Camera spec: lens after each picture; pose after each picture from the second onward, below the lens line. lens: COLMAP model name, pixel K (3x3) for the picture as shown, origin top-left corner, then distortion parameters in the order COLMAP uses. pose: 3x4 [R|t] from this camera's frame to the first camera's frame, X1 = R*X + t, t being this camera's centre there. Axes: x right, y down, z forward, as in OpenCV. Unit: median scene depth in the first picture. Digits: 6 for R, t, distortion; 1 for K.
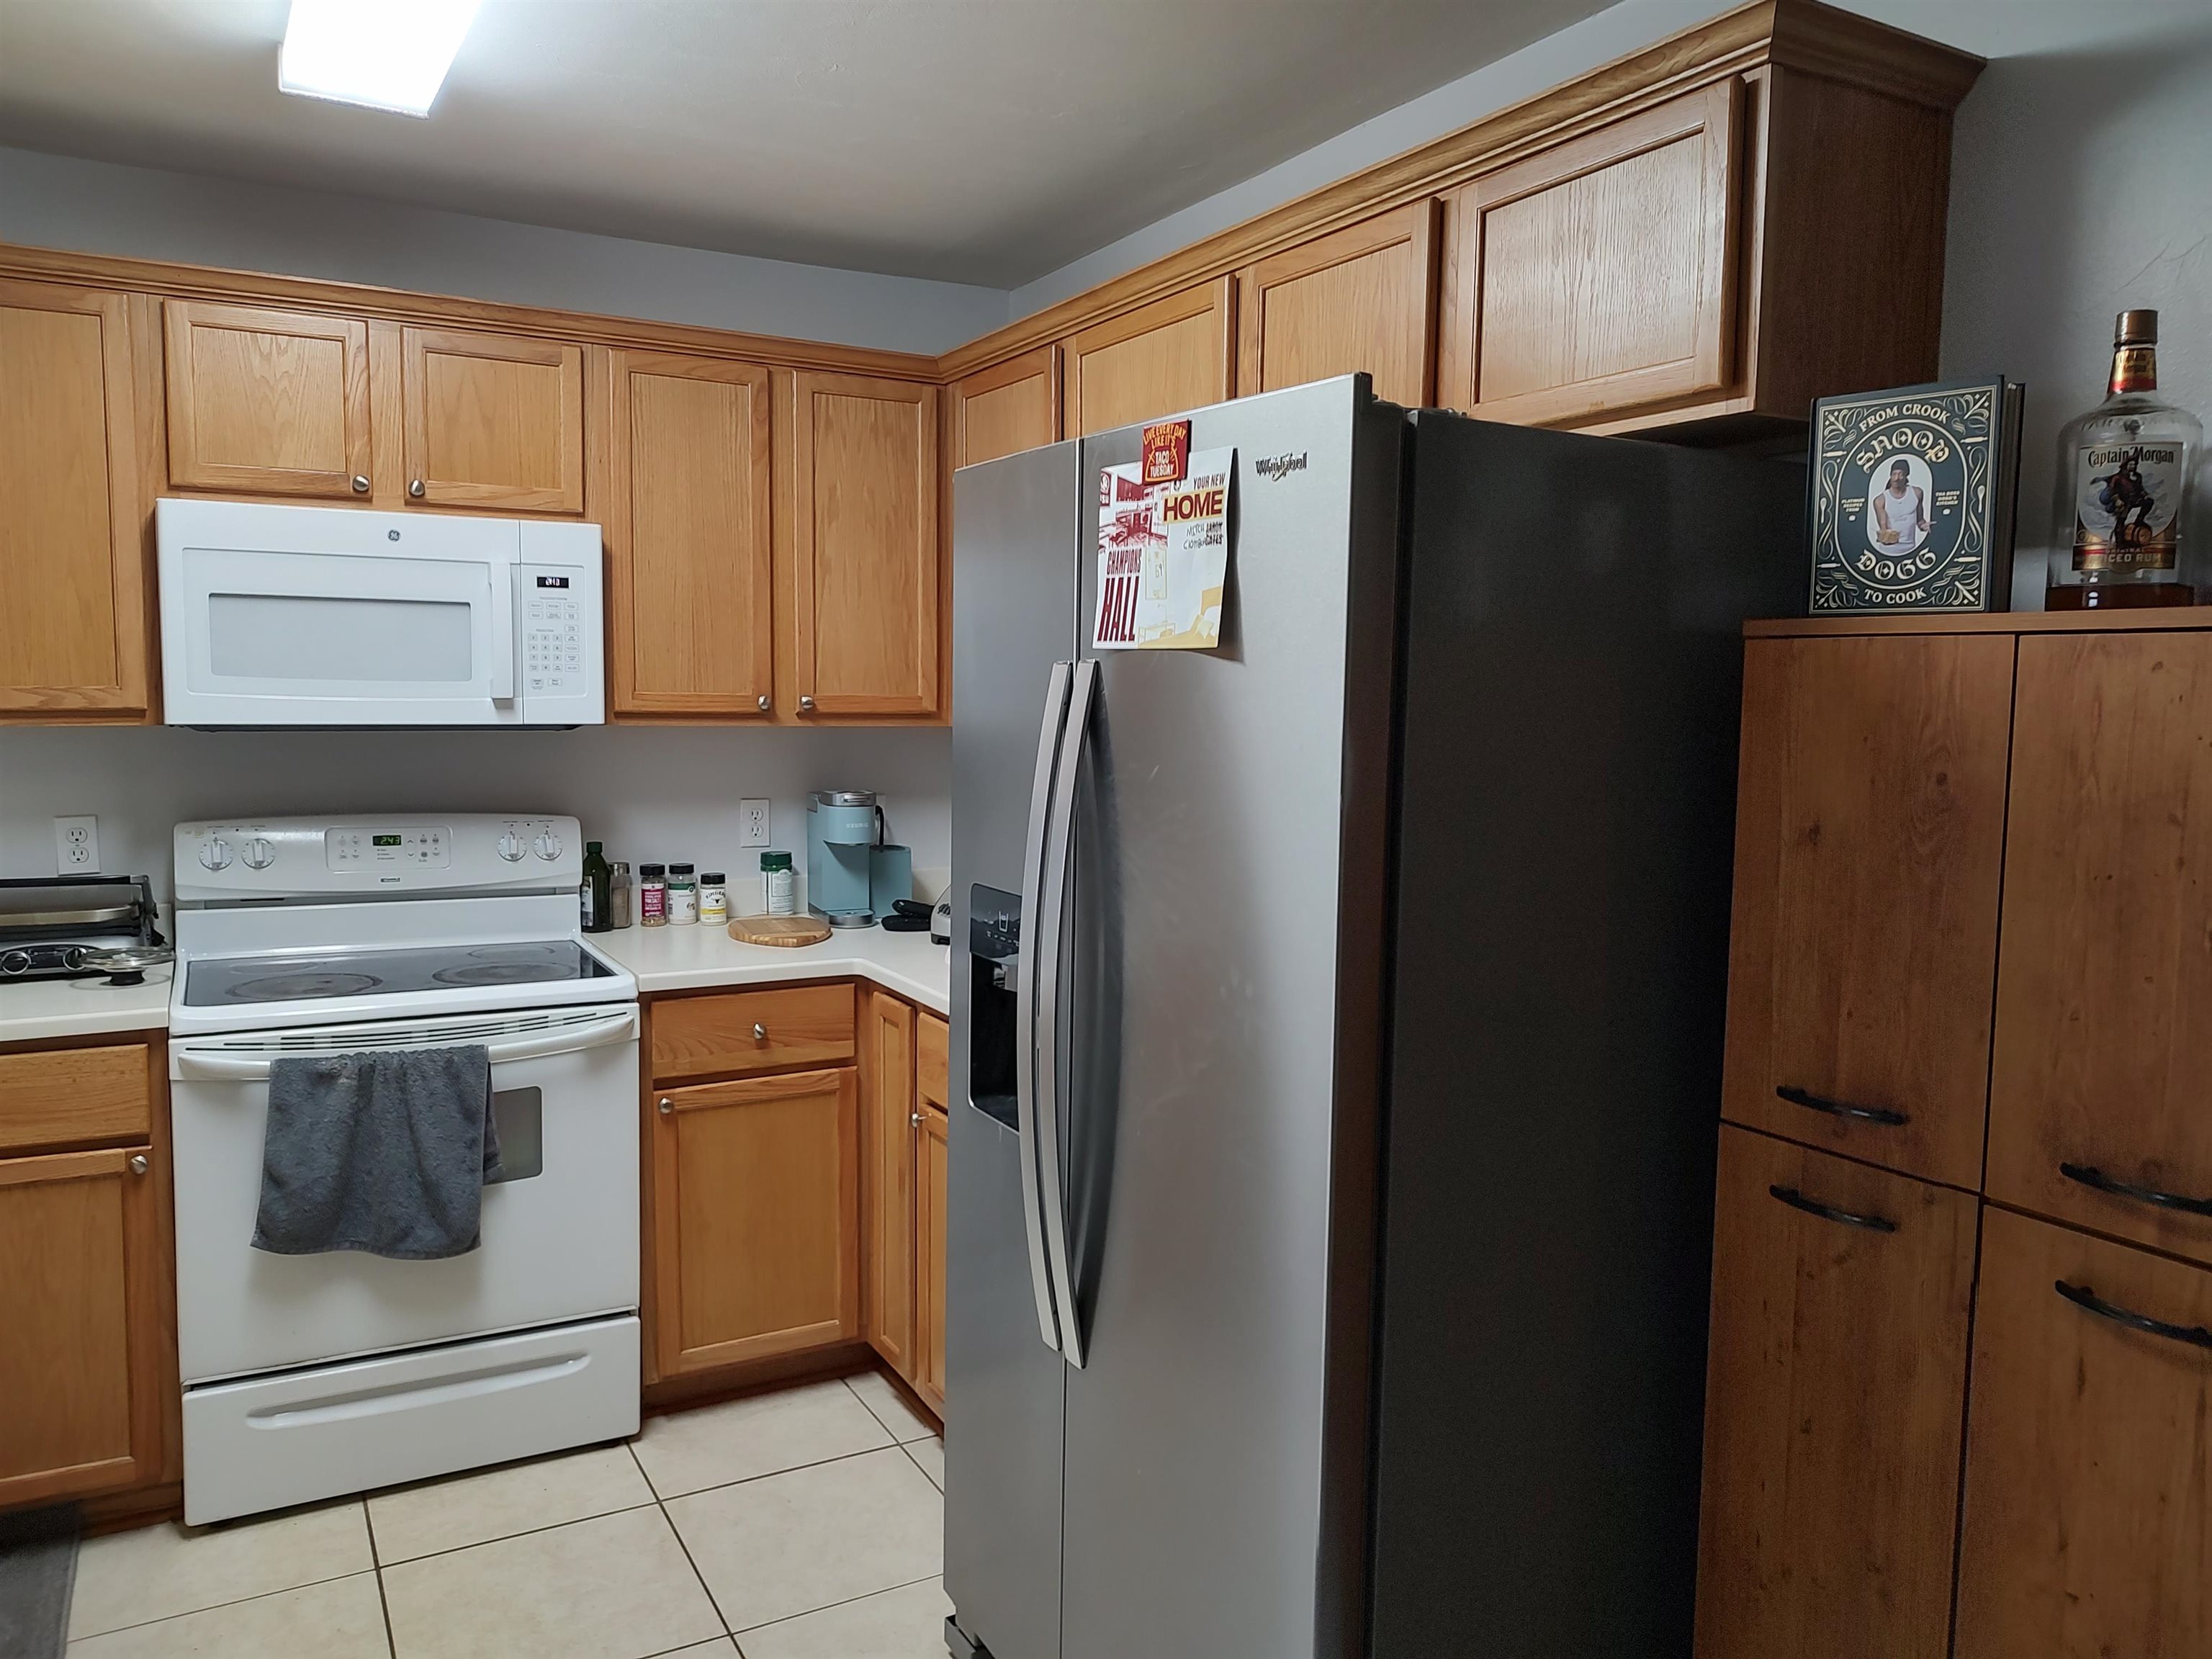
lens RADIAL K [[1583.1, 0, 1123.1], [0, 1583.1, 826.1], [0, 0, 1]] dist [0.028148, -0.027728]
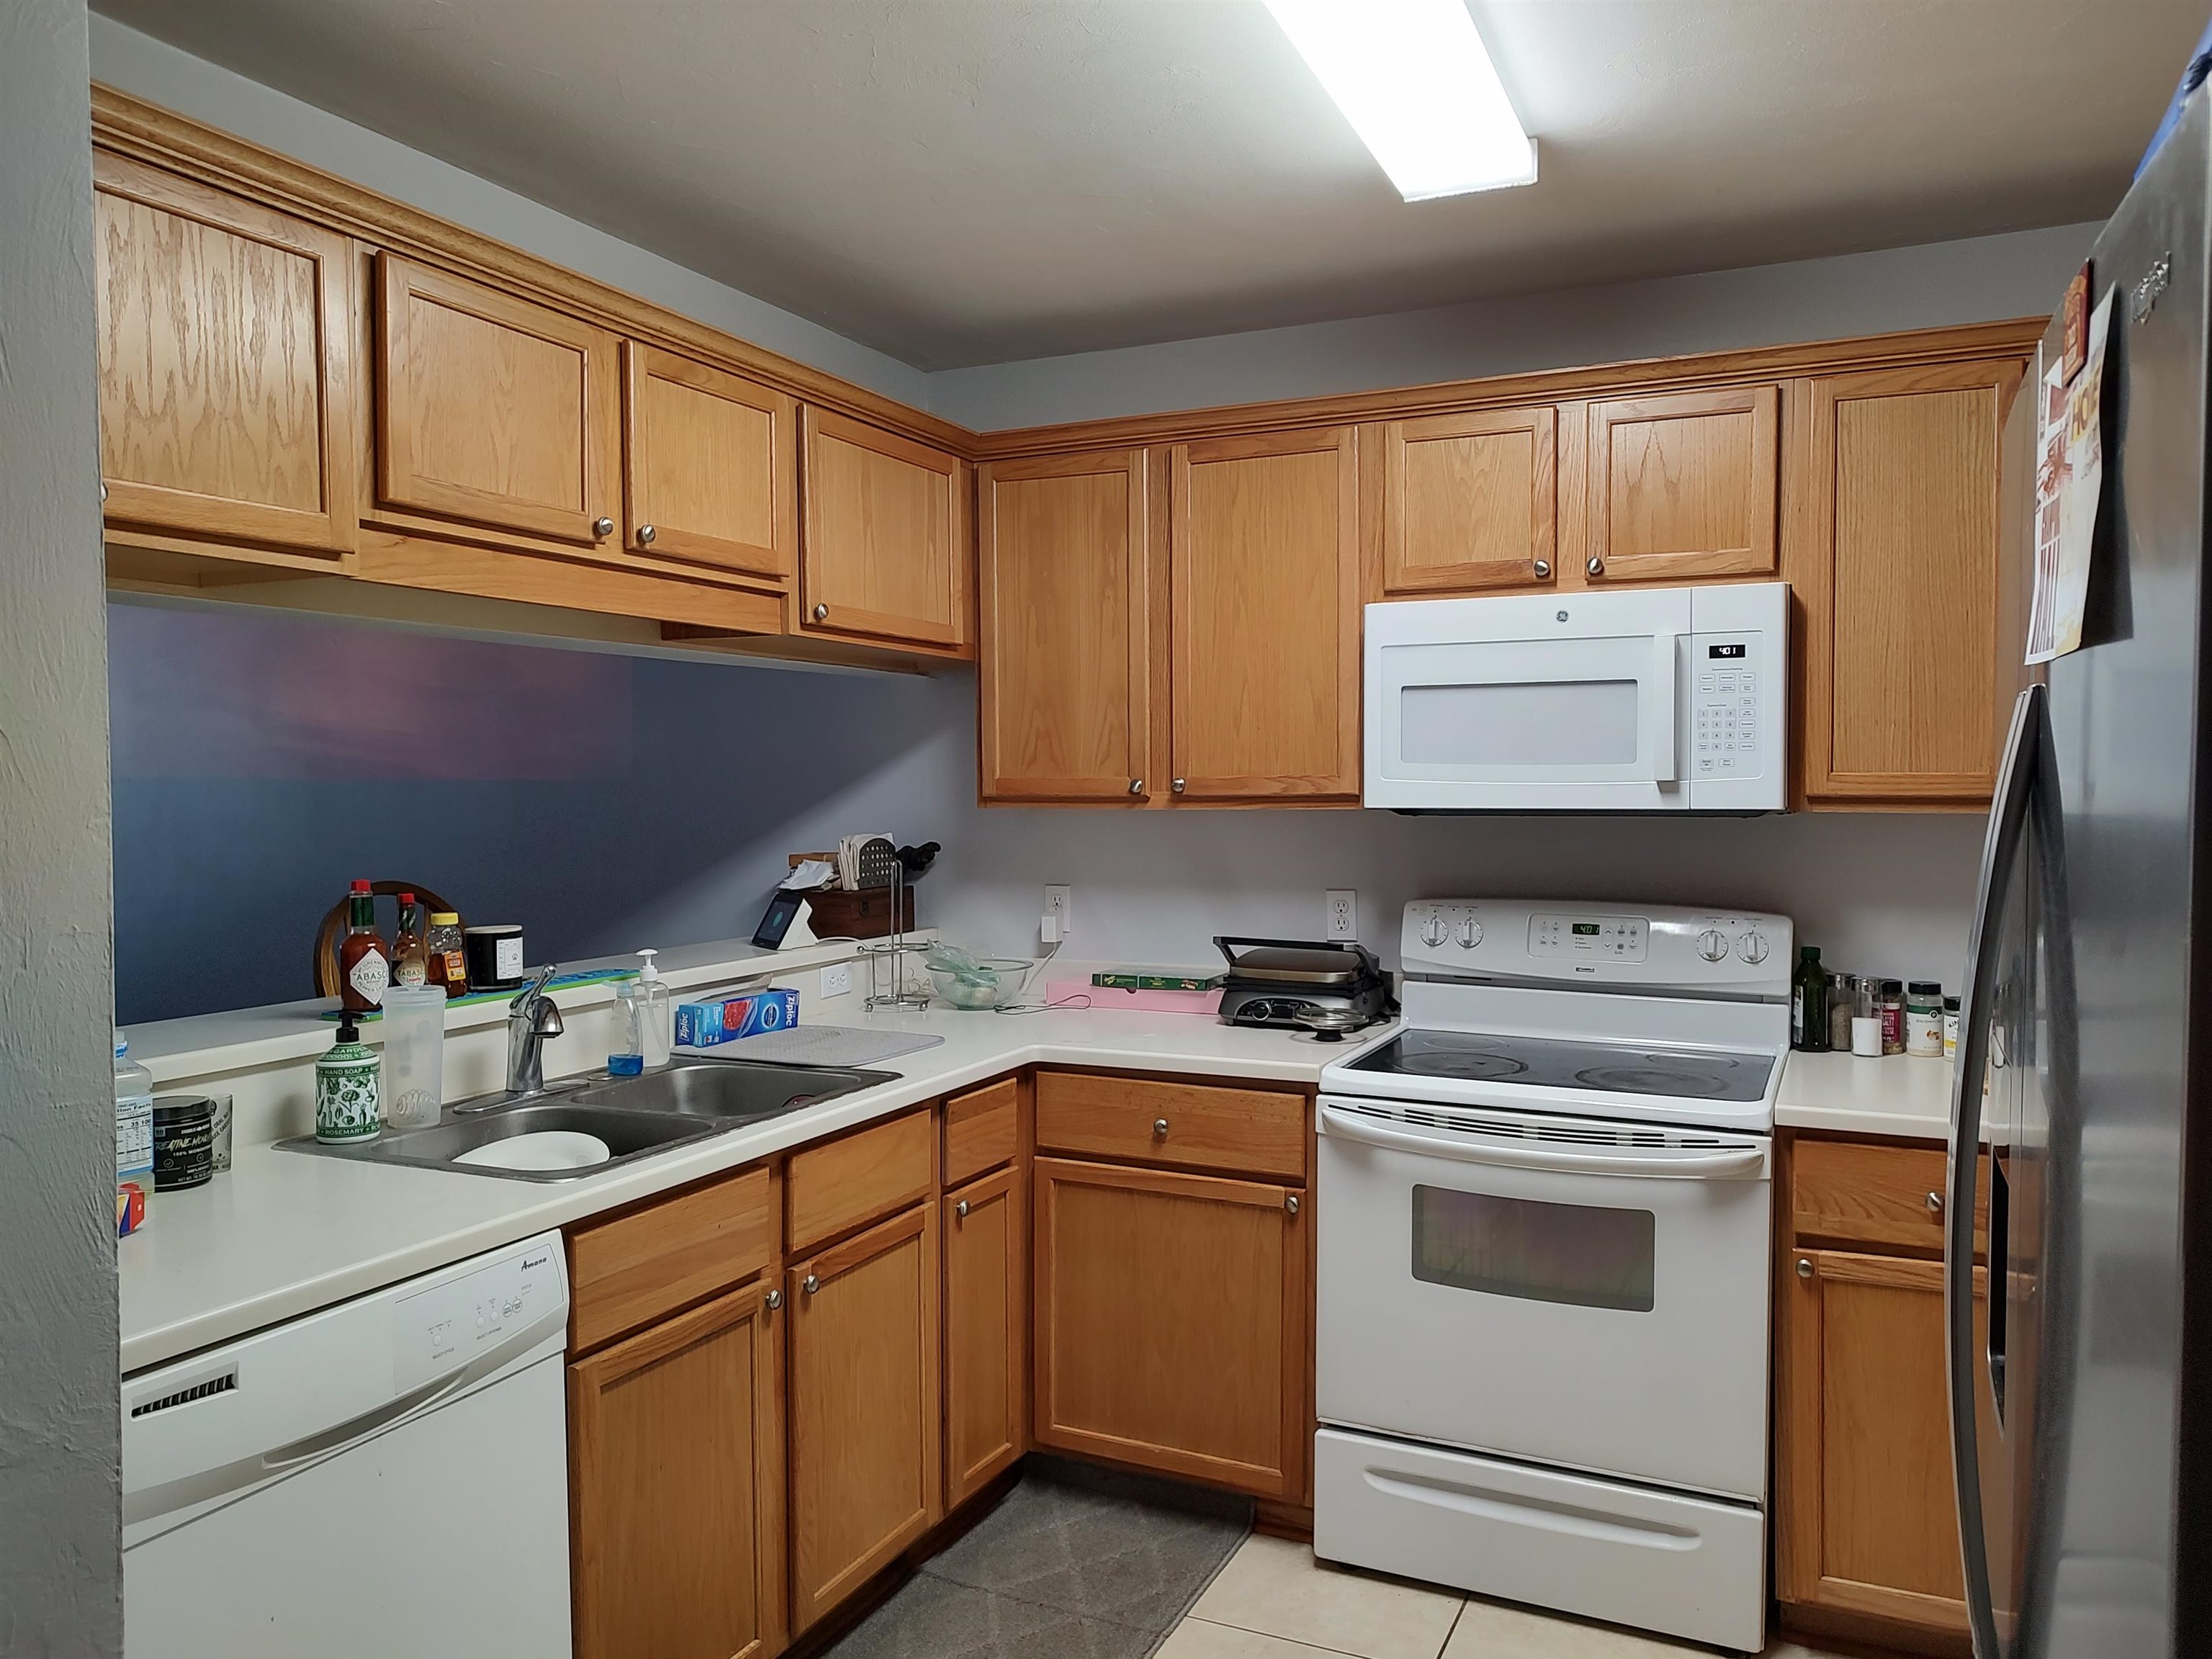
lens RADIAL K [[1583.1, 0, 1110.9], [0, 1583.1, 835.8], [0, 0, 1]] dist [0.028148, -0.027728]
pose [[0.590631, 0.014085, -0.806819, 0.166277], [-0.062025, 0.997682, -0.027989, -0.003142], [0.804554, 0.066574, 0.590136, 0.205481]]
